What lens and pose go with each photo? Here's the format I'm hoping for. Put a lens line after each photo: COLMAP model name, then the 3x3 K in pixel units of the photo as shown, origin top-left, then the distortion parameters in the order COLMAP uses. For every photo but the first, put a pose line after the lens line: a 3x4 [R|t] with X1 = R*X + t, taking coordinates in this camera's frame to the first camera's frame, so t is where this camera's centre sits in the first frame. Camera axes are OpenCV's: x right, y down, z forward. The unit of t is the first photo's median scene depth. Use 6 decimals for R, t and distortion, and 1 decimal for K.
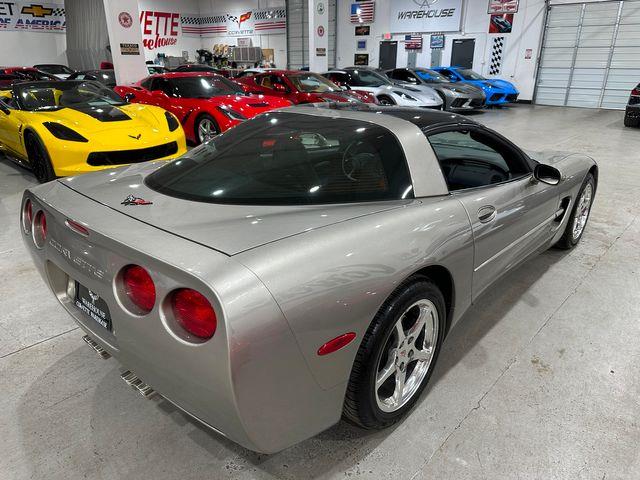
lens RADIAL K [[455.9, 0, 322.2], [0, 455.9, 245.7], [0, 0, 1]] dist [0.025412, -0.036453]
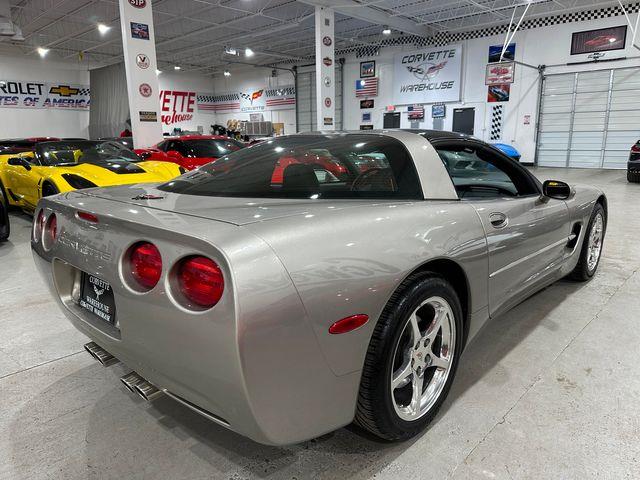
lens RADIAL K [[455.9, 0, 322.0], [0, 455.9, 243.2], [0, 0, 1]] dist [0.025412, -0.036453]
pose [[0.999766, -0.010871, -0.018695, -0.002029], [0.007777, 0.987365, -0.158273, 0.092759], [0.020179, 0.158090, 0.987218, 0.016794]]
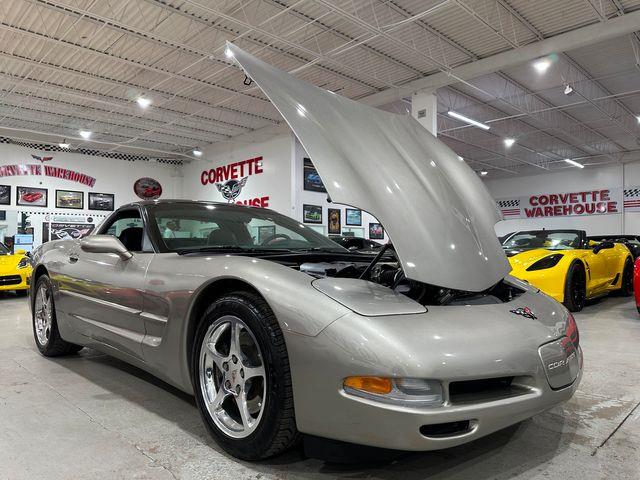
lens RADIAL K [[455.9, 0, 326.2], [0, 455.9, 239.0], [0, 0, 1]] dist [0.025412, -0.036453]
pose [[-0.046306, -0.028081, -0.998533, 1.234617], [-0.374991, 0.926988, -0.008679, -0.286658], [0.925871, 0.374039, -0.053455, 1.249290]]
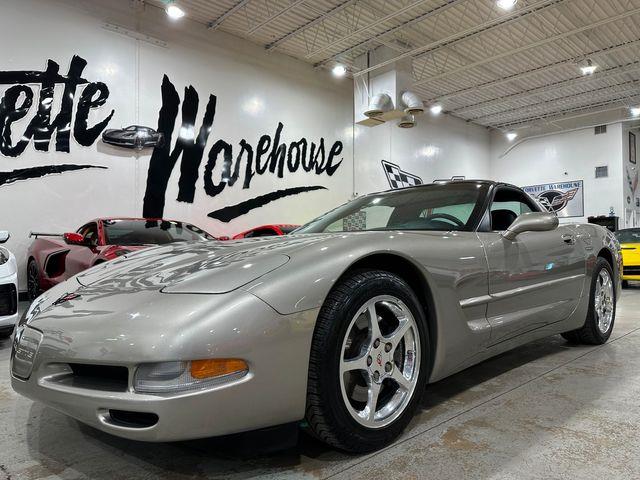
lens RADIAL K [[455.9, 0, 316.3], [0, 455.9, 246.8], [0, 0, 1]] dist [0.025412, -0.036453]
pose [[-0.995941, 0.018297, 0.088125, 0.277490], [0.048900, 0.932007, 0.359127, -0.532787], [-0.075562, 0.361979, -0.929119, 1.955415]]
